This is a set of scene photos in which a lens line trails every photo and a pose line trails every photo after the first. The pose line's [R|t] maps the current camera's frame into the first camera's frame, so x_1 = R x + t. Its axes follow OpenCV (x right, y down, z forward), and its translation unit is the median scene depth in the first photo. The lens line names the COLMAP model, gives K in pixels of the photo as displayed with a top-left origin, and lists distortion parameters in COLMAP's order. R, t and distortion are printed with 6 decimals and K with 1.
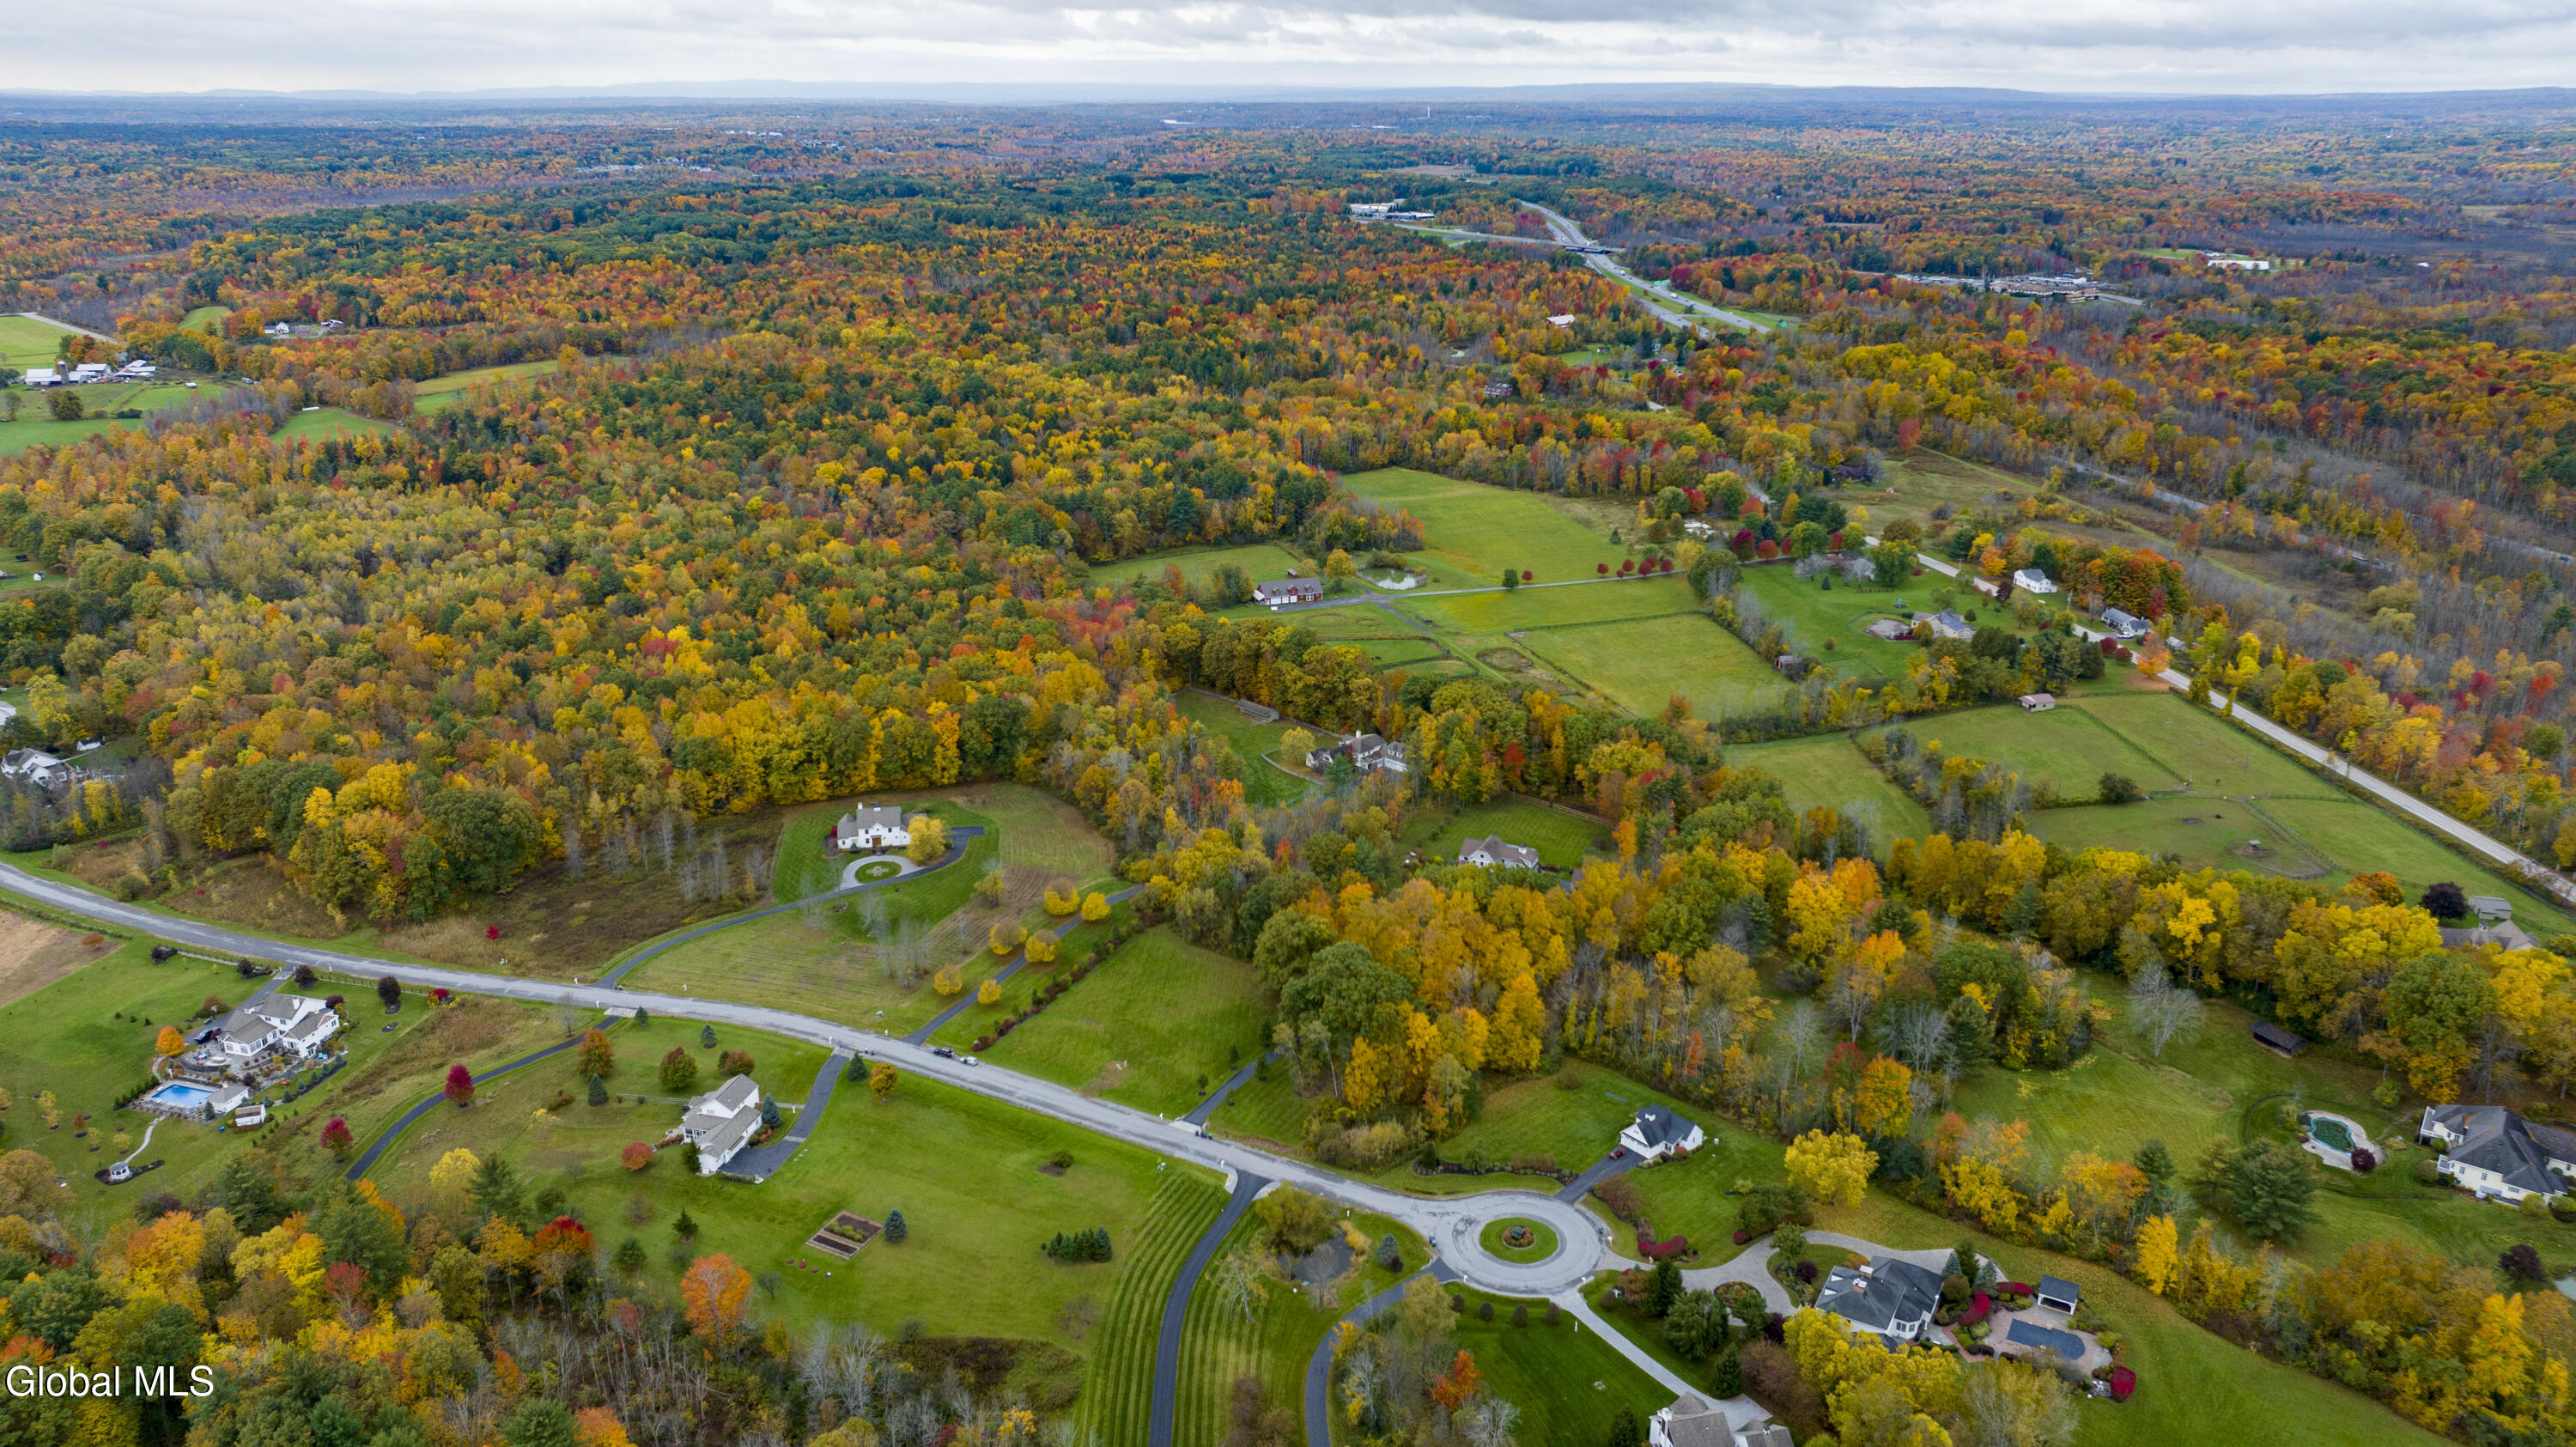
lens RADIAL K [[1788.6, 0, 1288.0], [0, 1788.6, 723.5], [0, 0, 1]] dist [-0.012416, -0.002082]
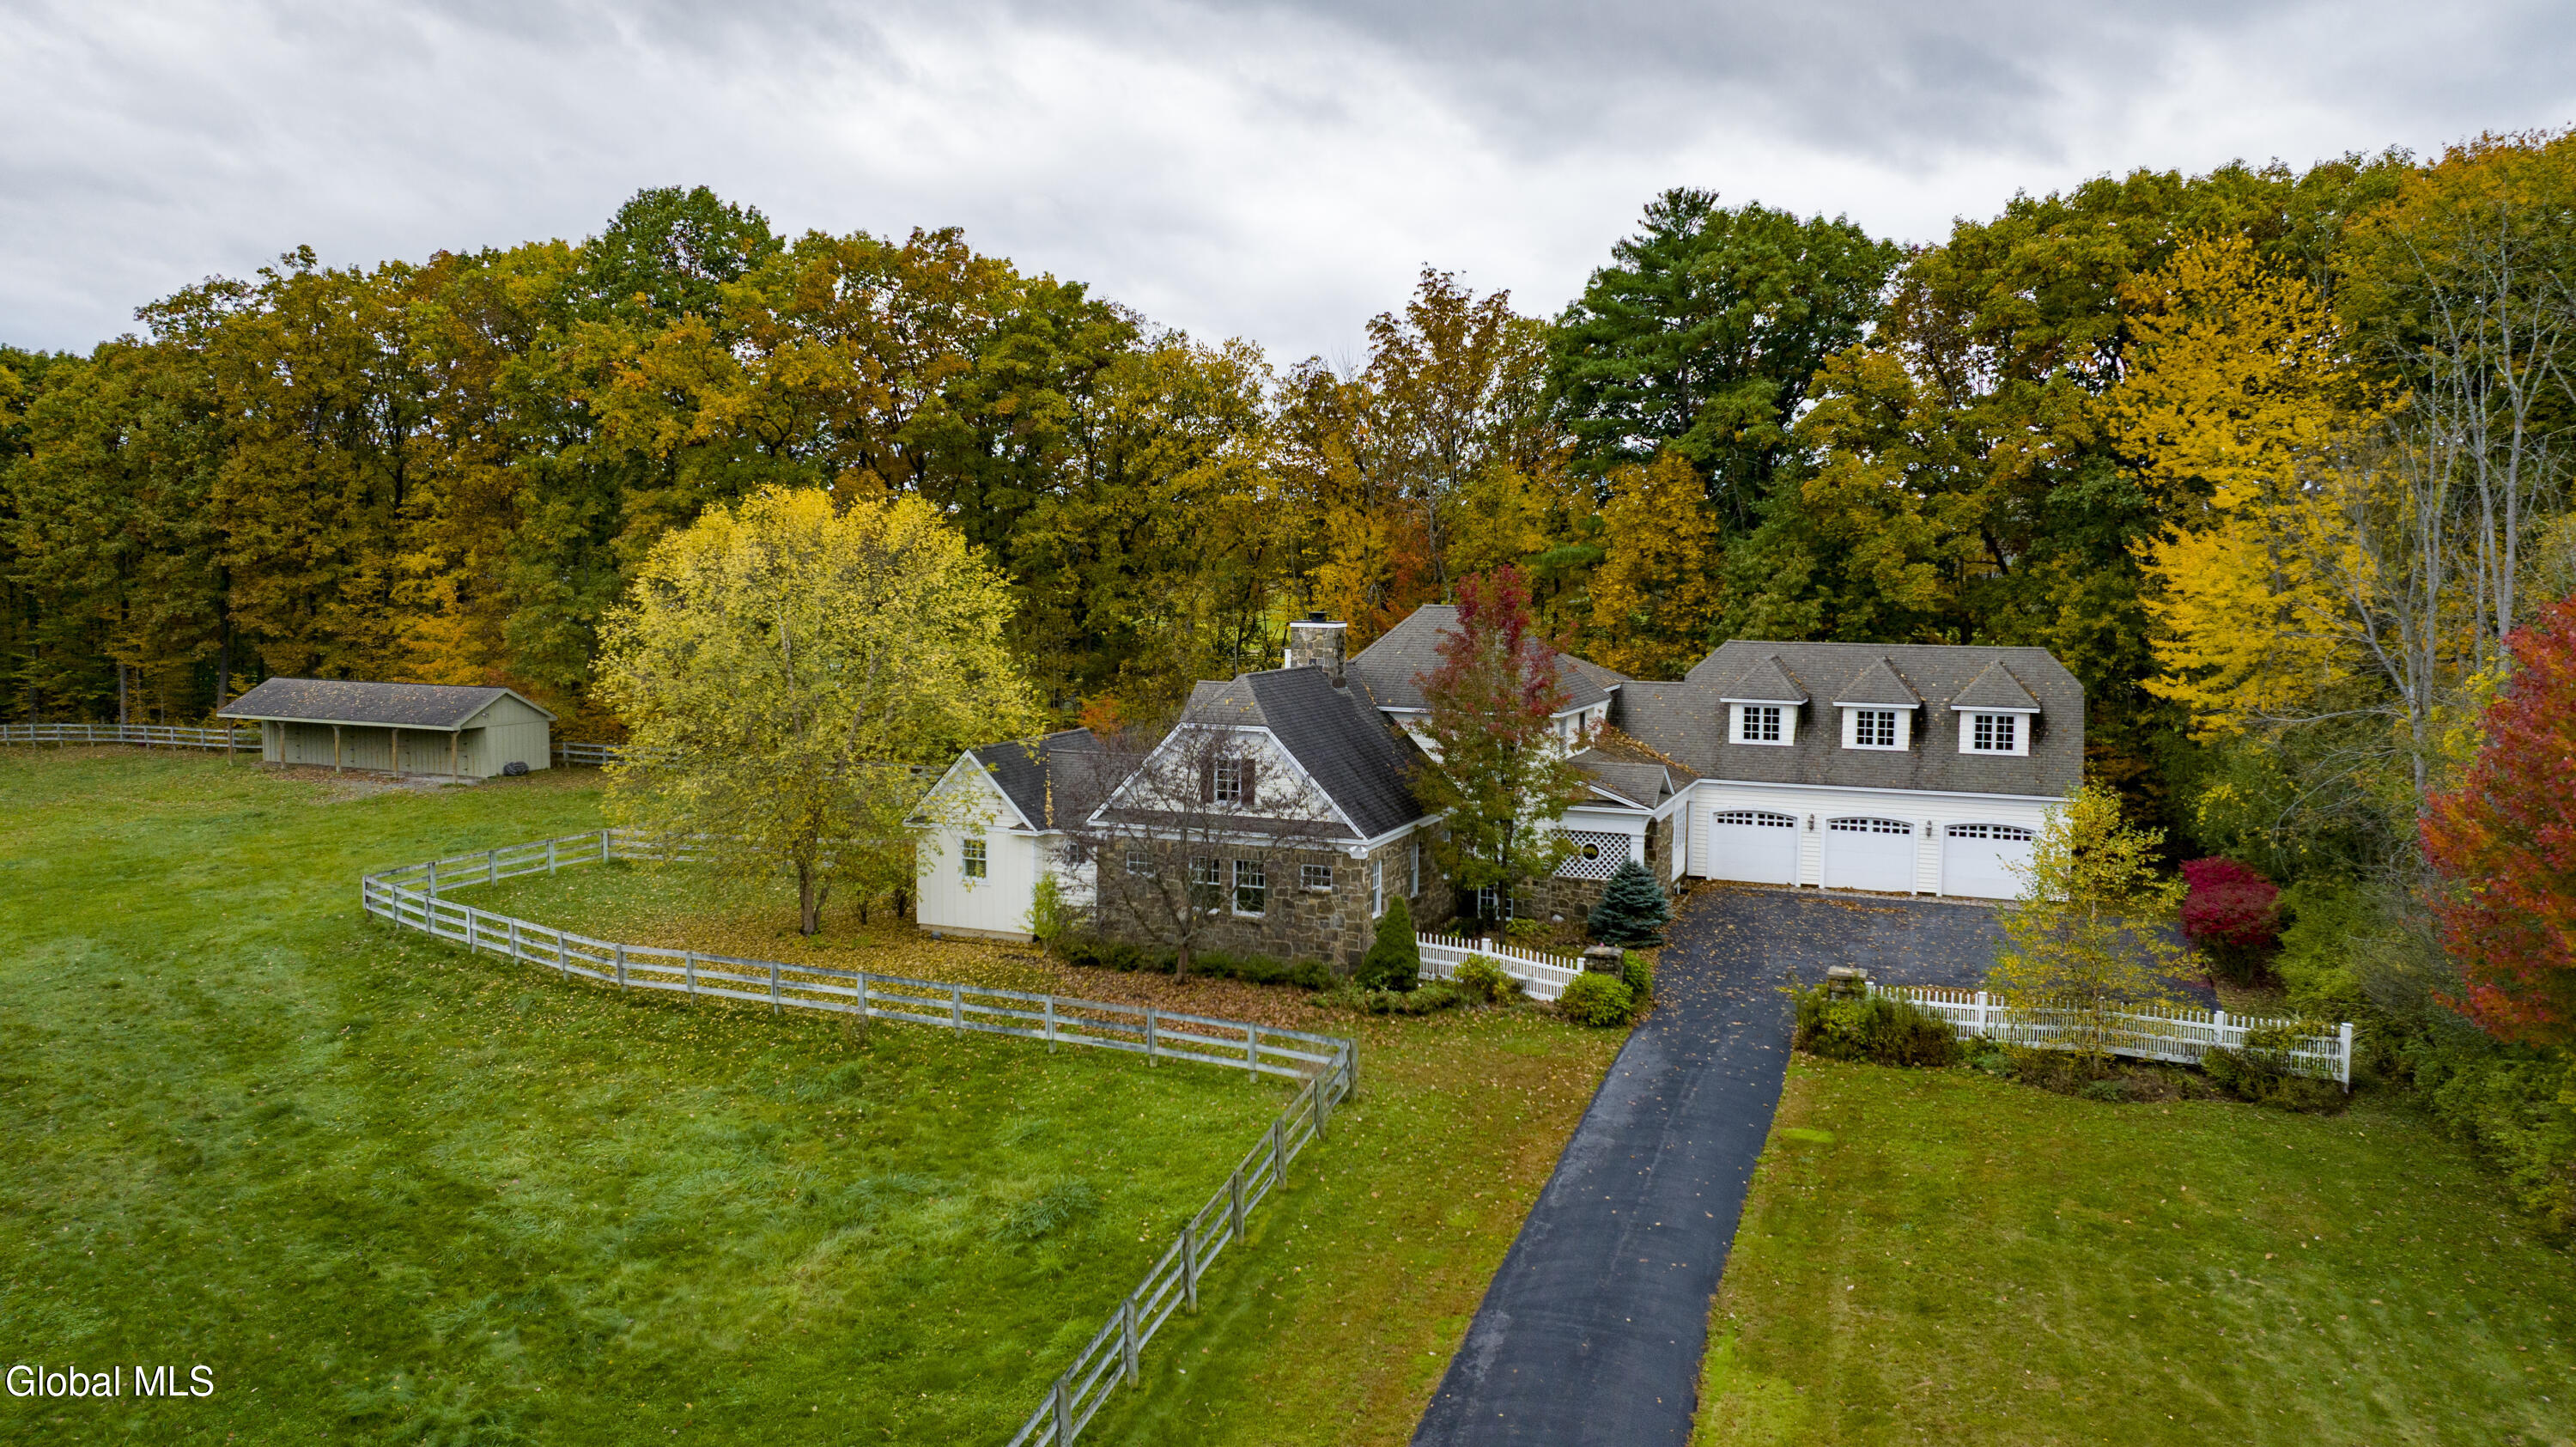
lens RADIAL K [[1801.0, 0, 1288.0], [0, 1801.0, 723.5], [0, 0, 1]] dist [-0.020063, -0.002202]
pose [[0.920215, -0.030201, 0.390246, -0.007351], [0.124318, 0.967945, -0.218237, 0.035262], [-0.371146, 0.249340, 0.894472, 0.923730]]
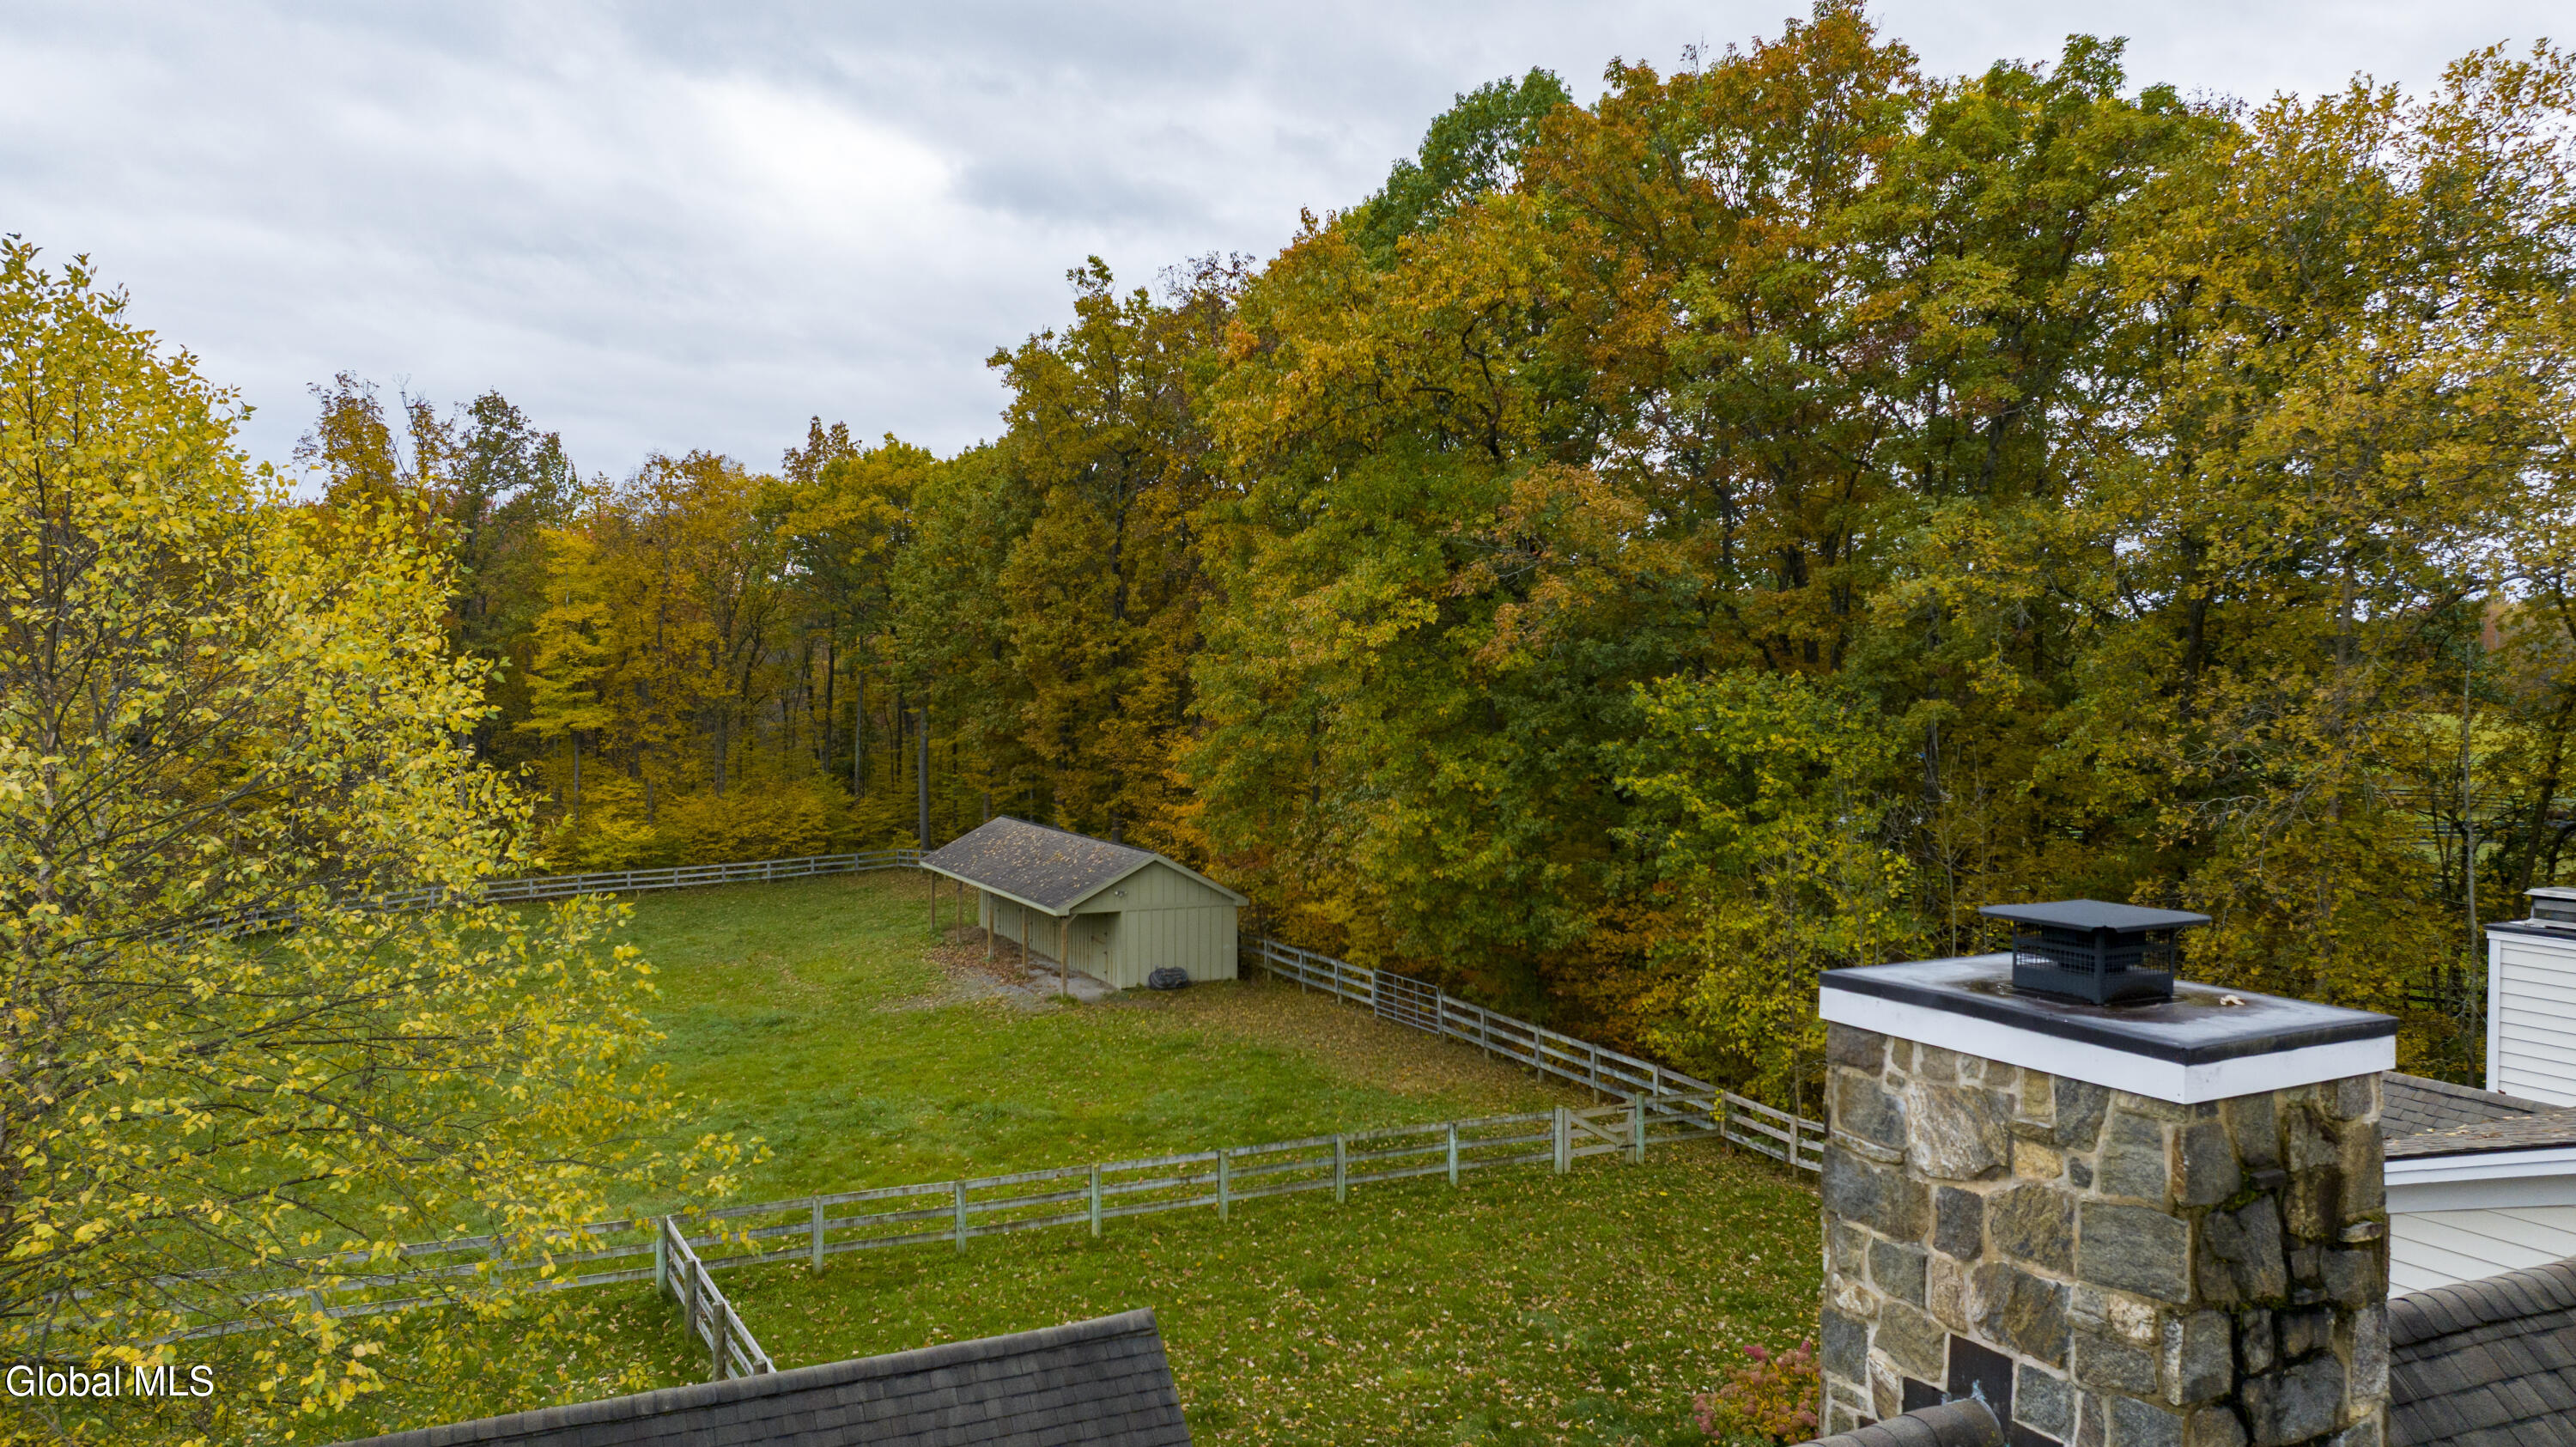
lens RADIAL K [[1814.5, 0, 1288.0], [0, 1814.5, 723.5], [0, 0, 1]] dist [-0.053323, 0.071865]
pose [[0.950780, 0.008518, -0.309749, 0.028751], [-0.102850, 0.951627, -0.289531, 0.012411], [0.292300, 0.307138, 0.905664, 0.992686]]
